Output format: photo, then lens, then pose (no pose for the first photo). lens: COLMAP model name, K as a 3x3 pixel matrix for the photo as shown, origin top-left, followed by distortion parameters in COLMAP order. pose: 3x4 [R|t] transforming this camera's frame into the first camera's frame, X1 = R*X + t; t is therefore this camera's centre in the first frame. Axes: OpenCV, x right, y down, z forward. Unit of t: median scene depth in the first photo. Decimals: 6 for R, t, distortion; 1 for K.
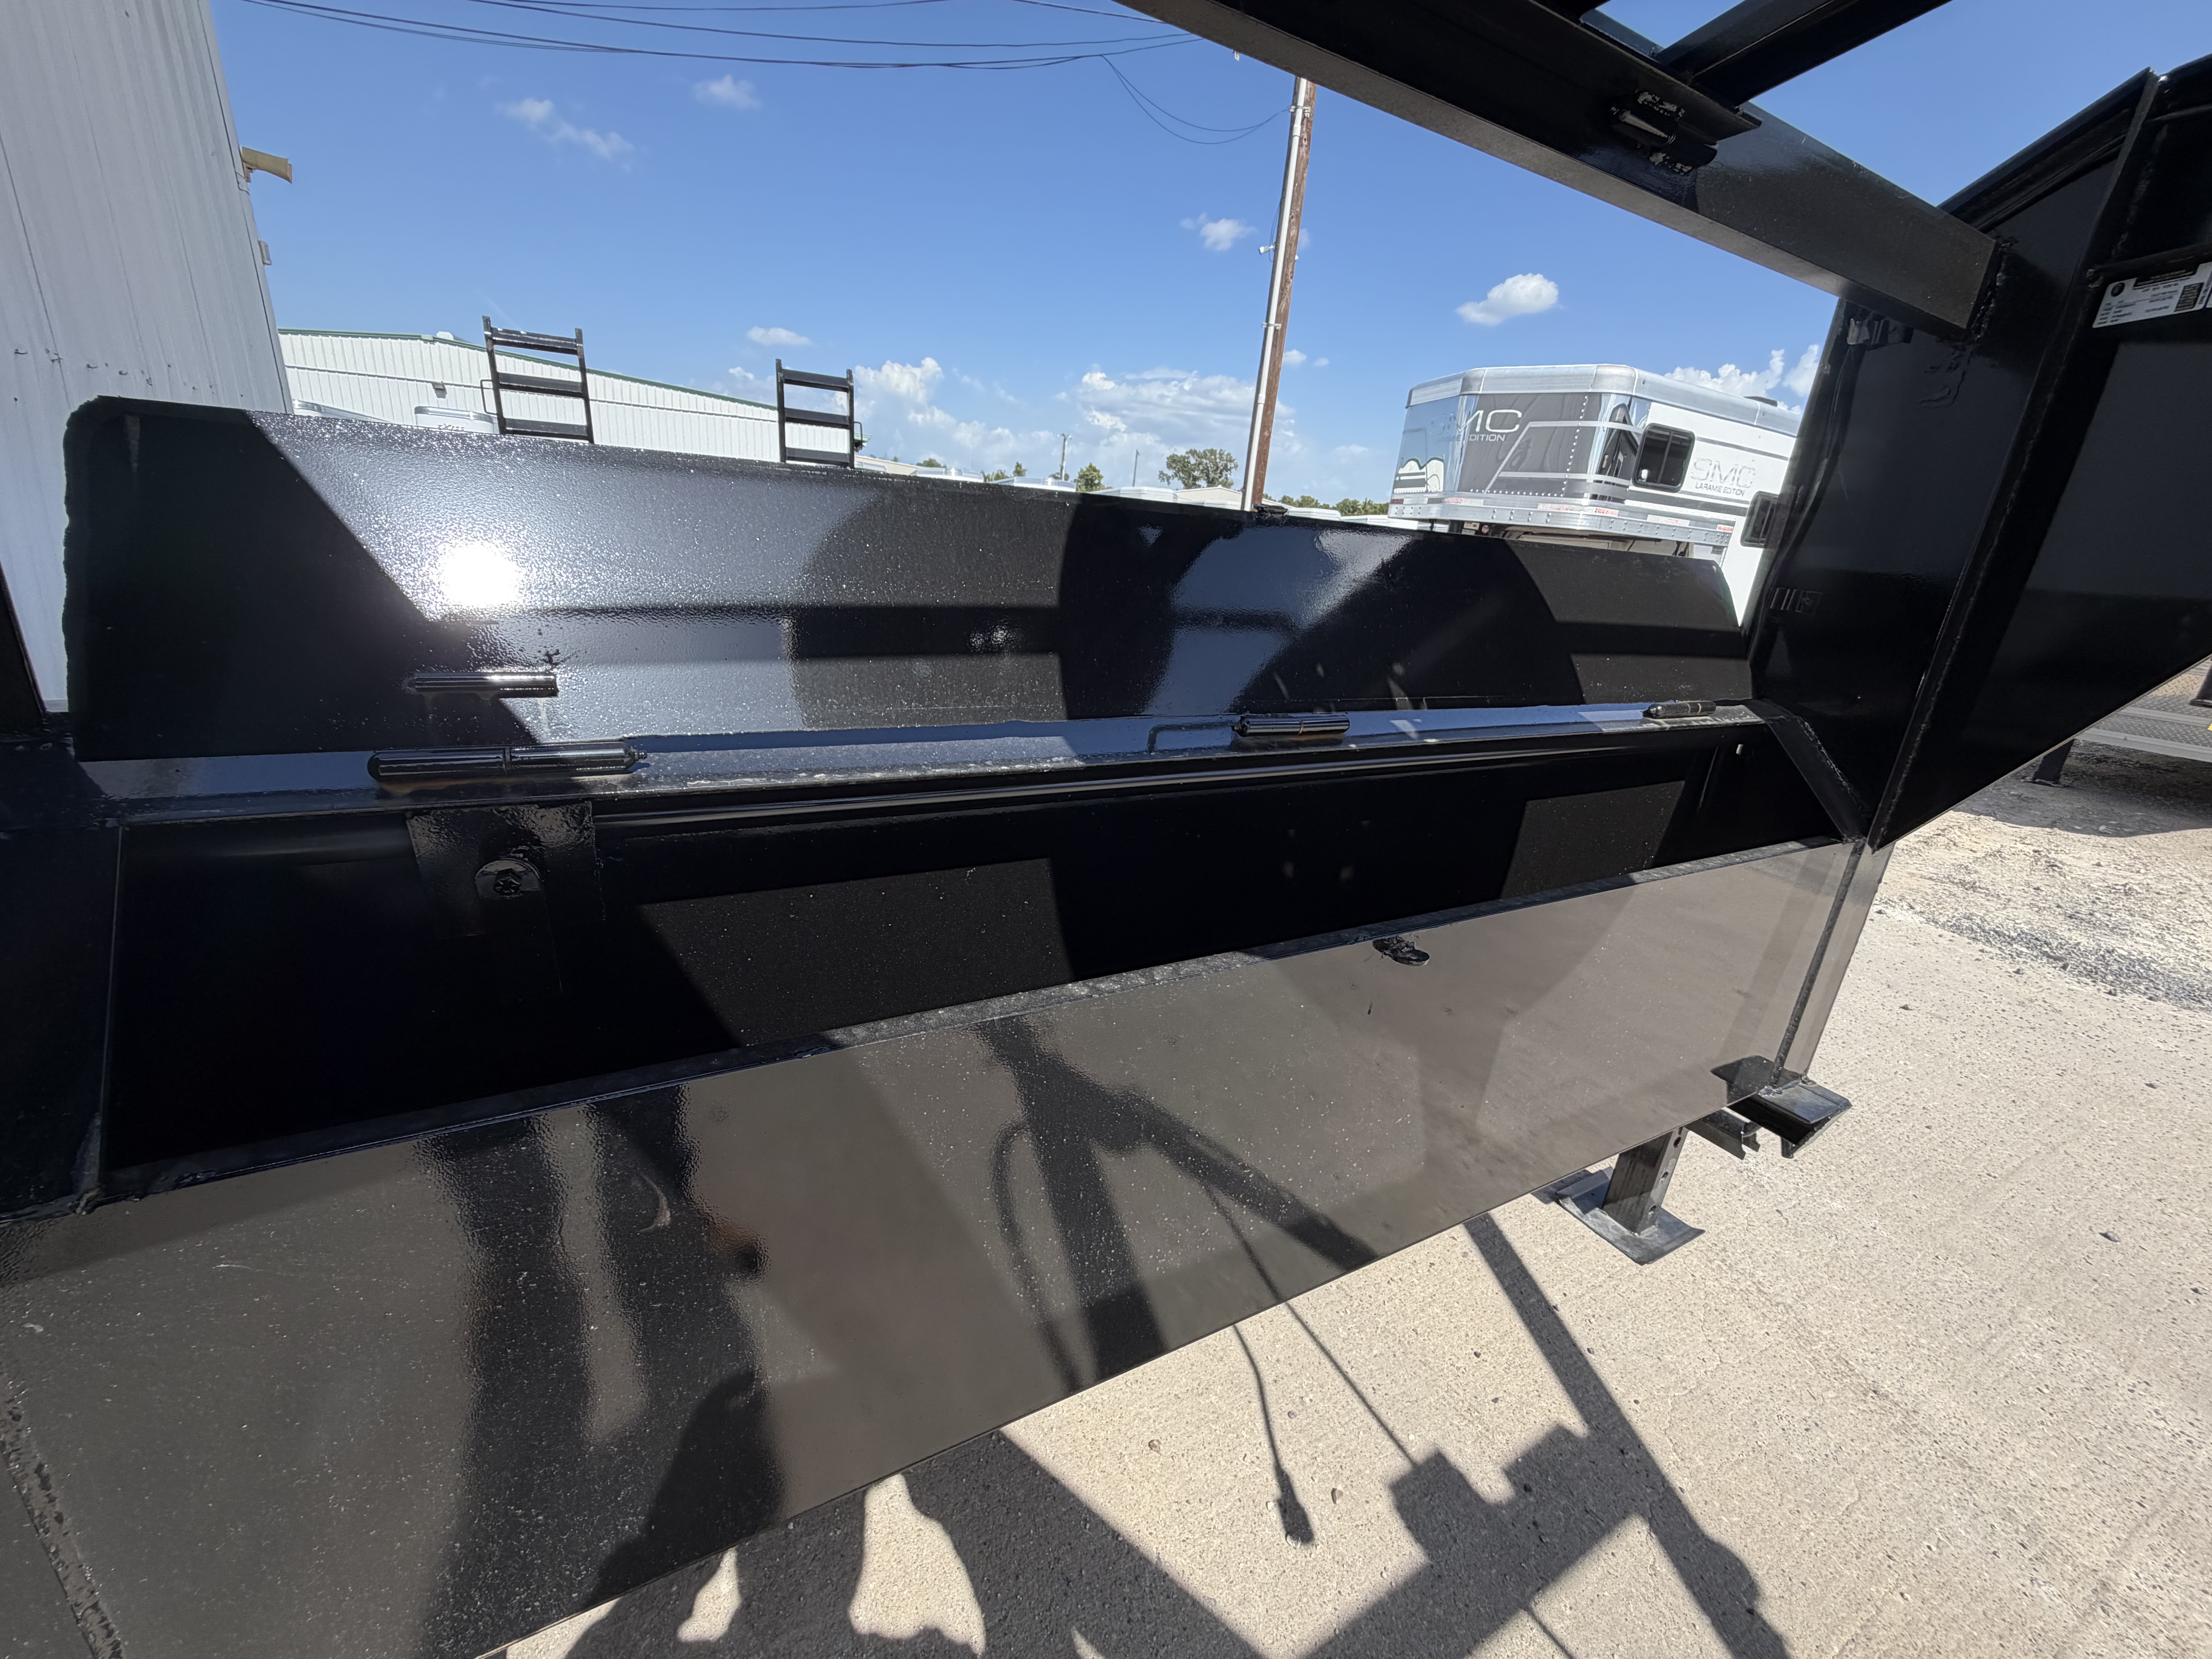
lens RADIAL K [[881.8, 0, 1095.5], [0, 881.8, 828.8], [0, 0, 1]] dist [0.000557, -0.000159]
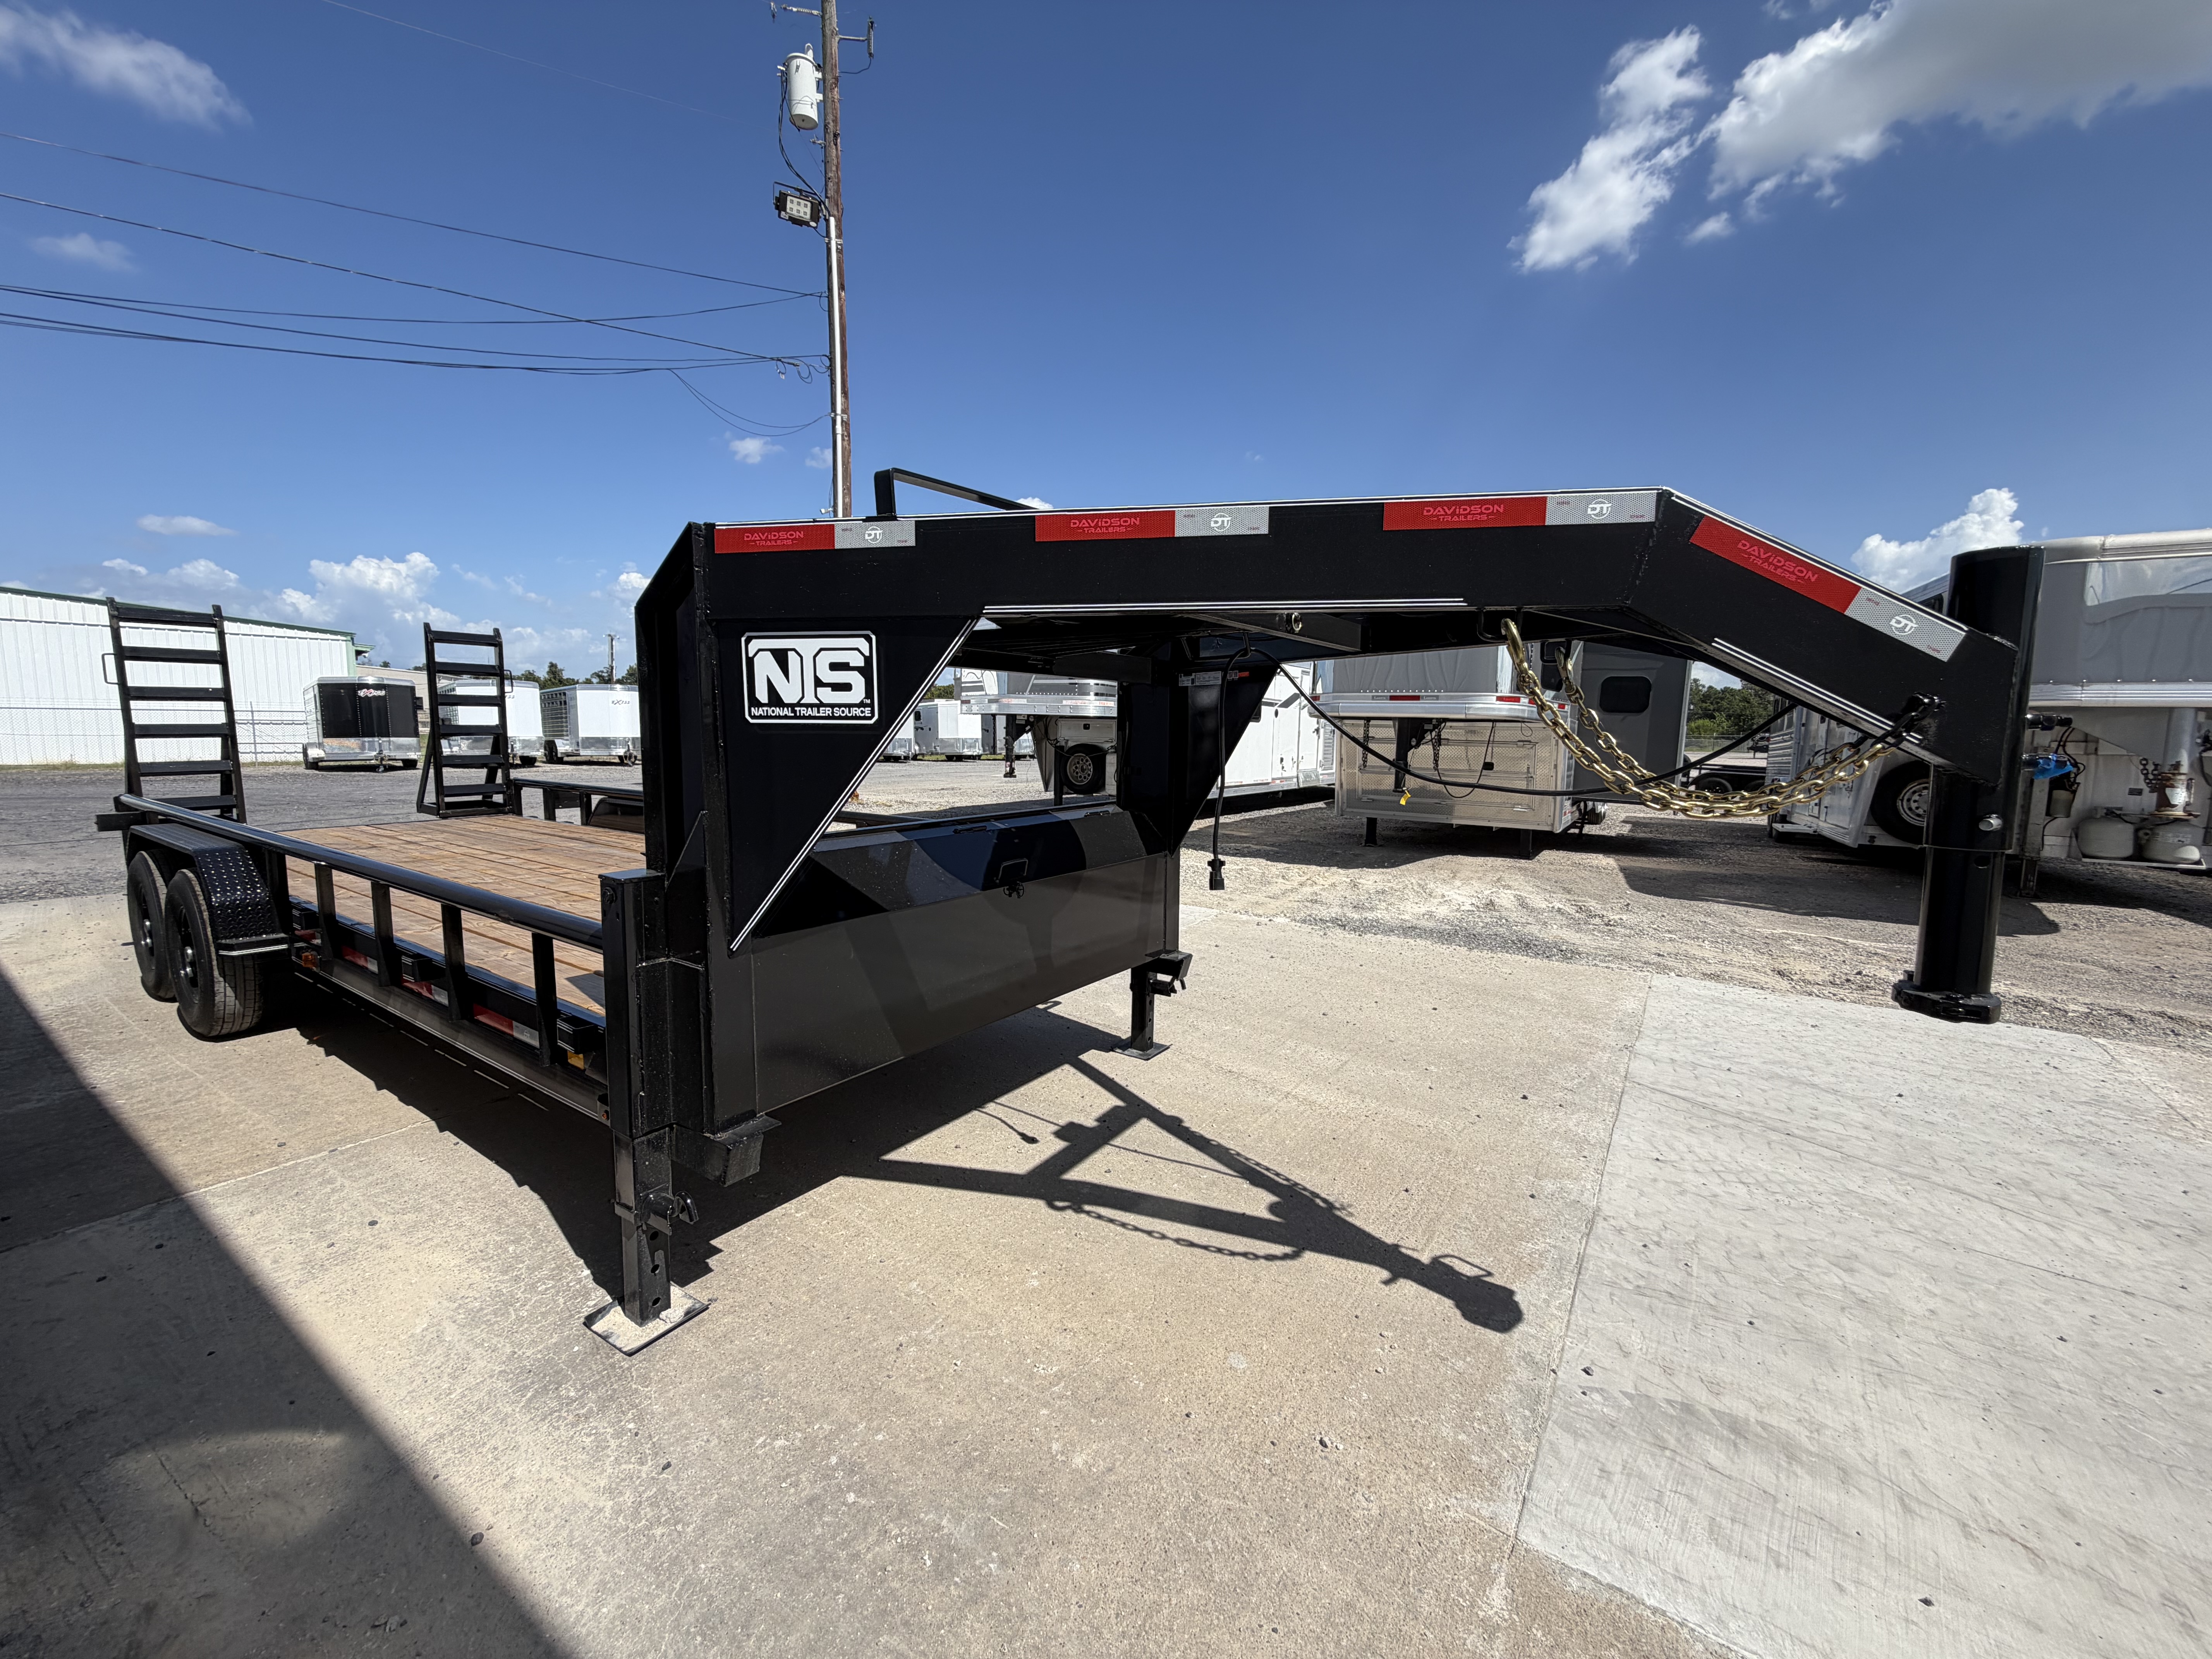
lens RADIAL K [[881.8, 0, 1099.1], [0, 881.8, 822.6], [0, 0, 1]] dist [0.000557, -0.000159]
pose [[0.892111, -0.113750, 0.437263, -0.087943], [0.199587, 0.967459, -0.155525, 0.053881], [-0.405343, 0.226017, 0.885784, -0.237295]]
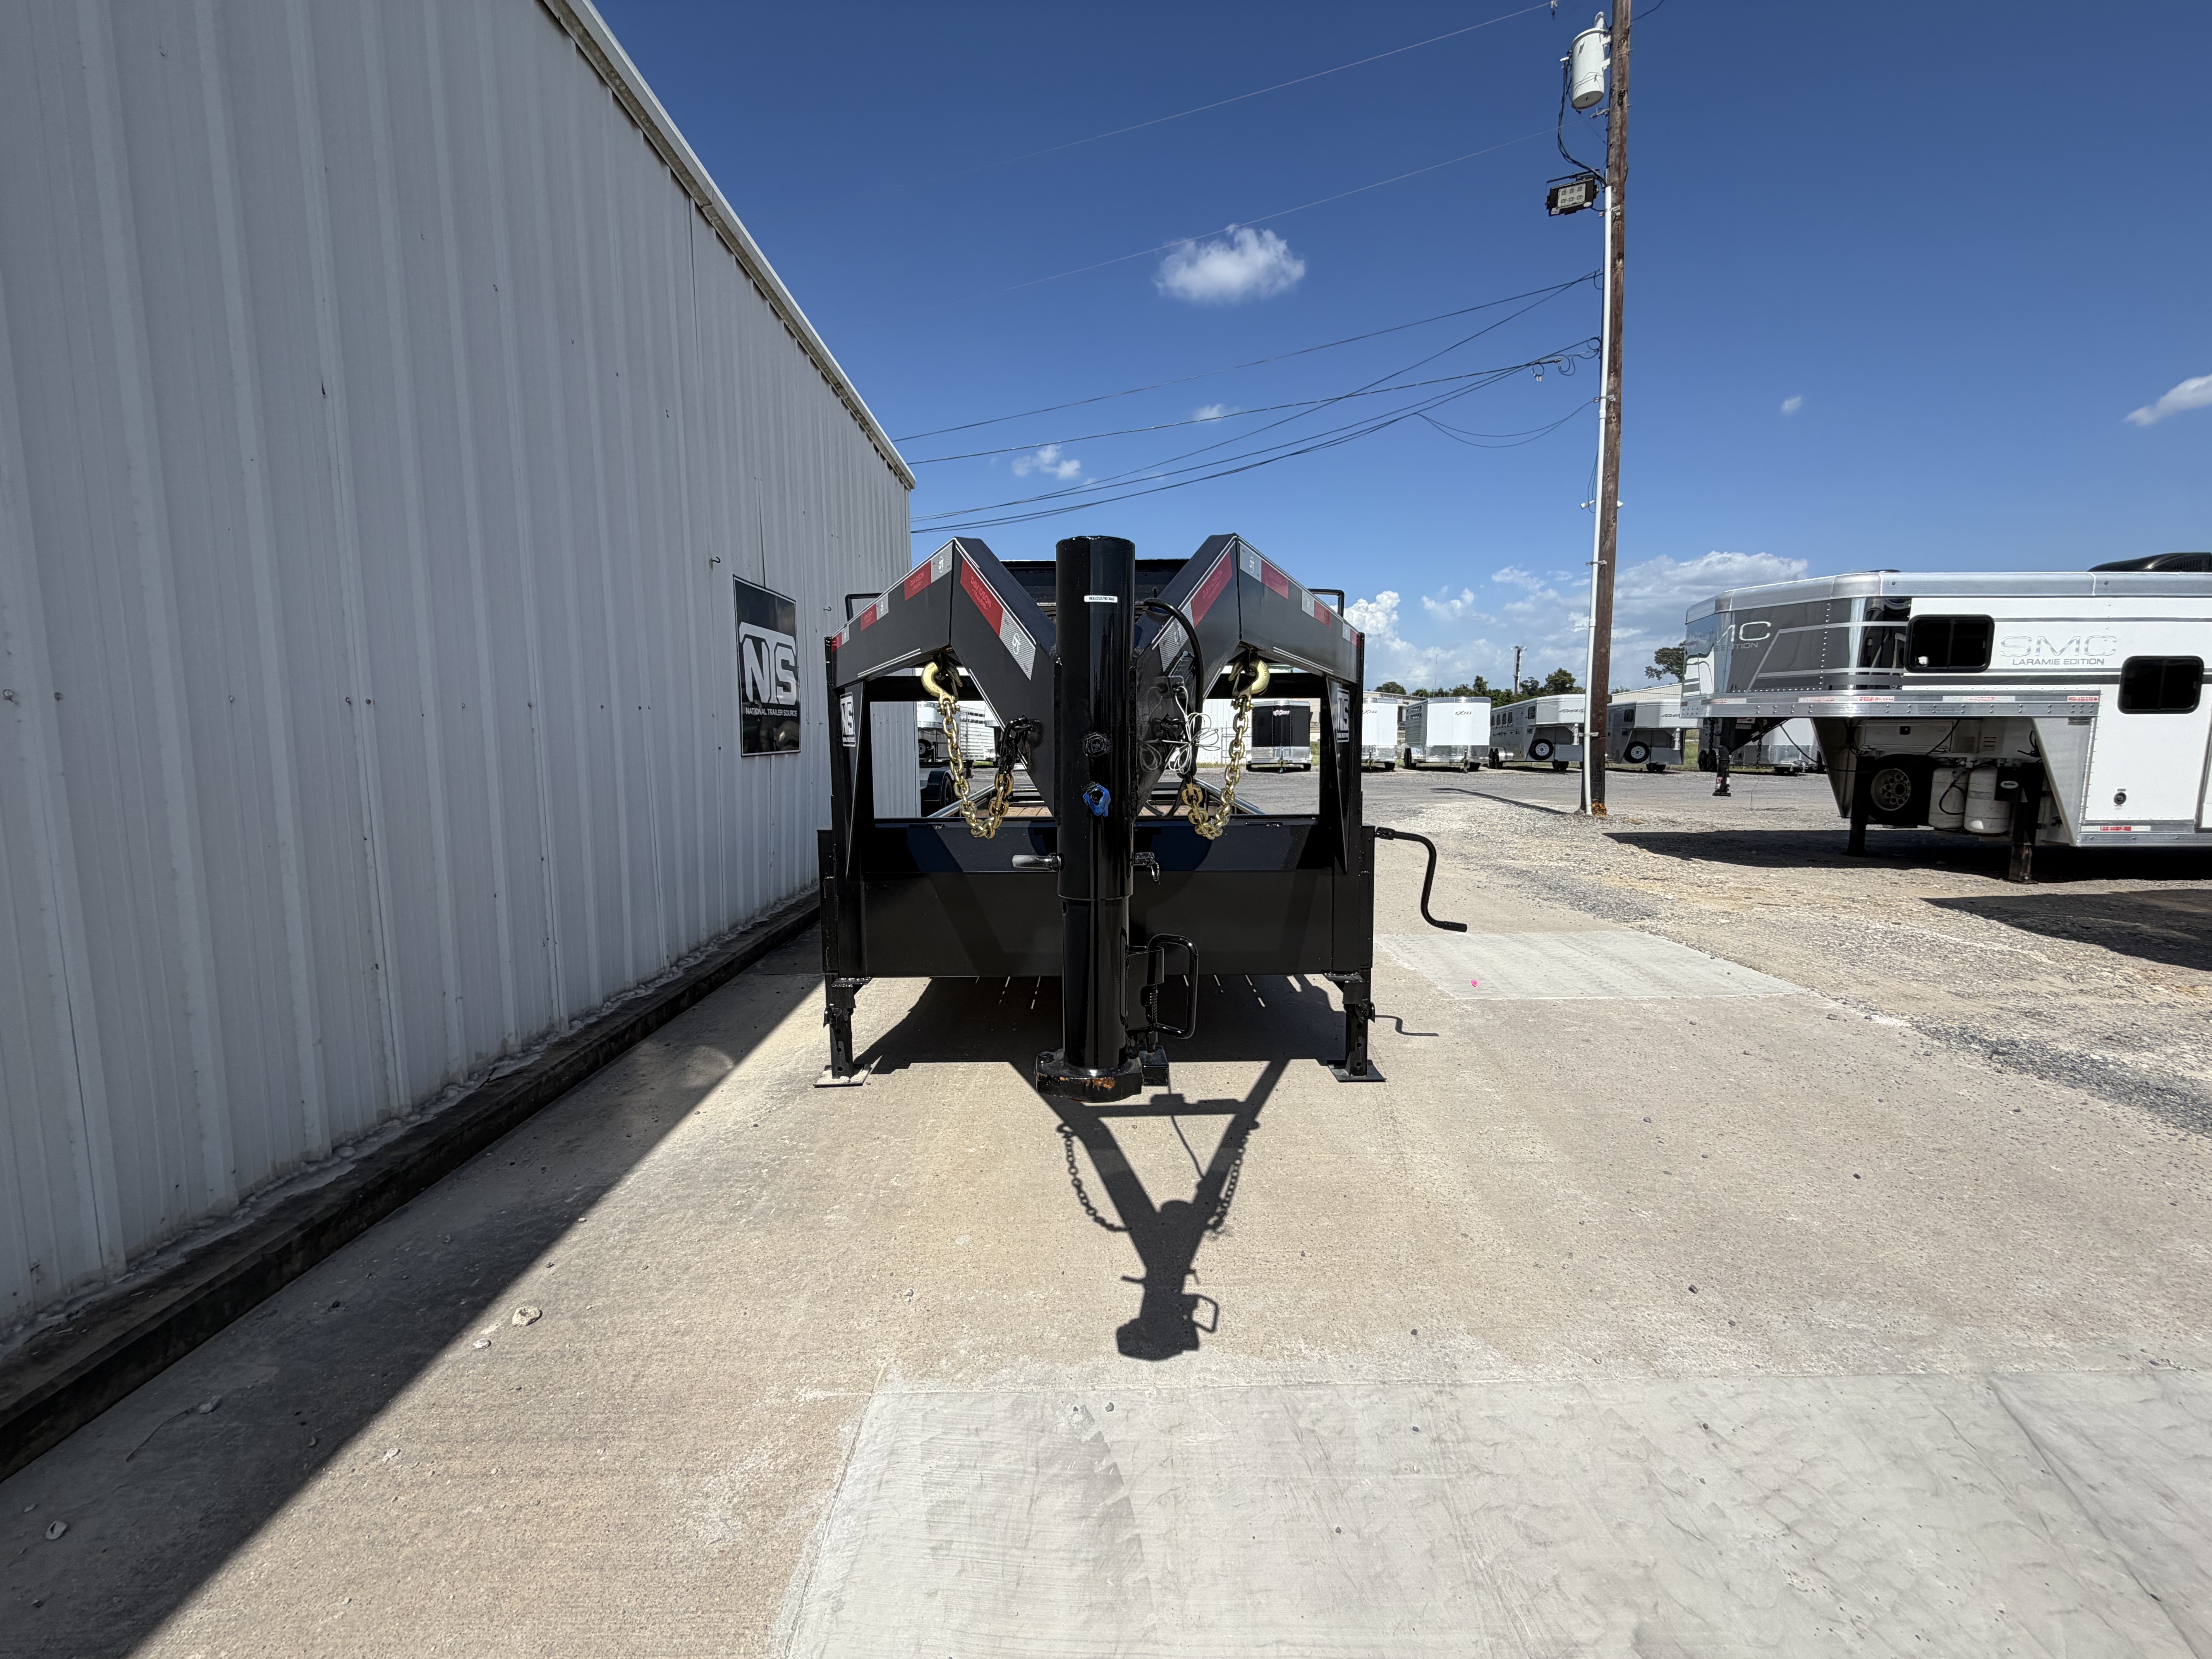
lens RADIAL K [[881.8, 0, 1101.7], [0, 881.8, 818.3], [0, 0, 1]] dist [0.000557, -0.000159]
pose [[0.879260, -0.037828, -0.474839, 0.264469], [-0.081608, 0.970141, -0.228399, 0.092278], [0.469300, 0.239573, 0.849919, -0.287996]]
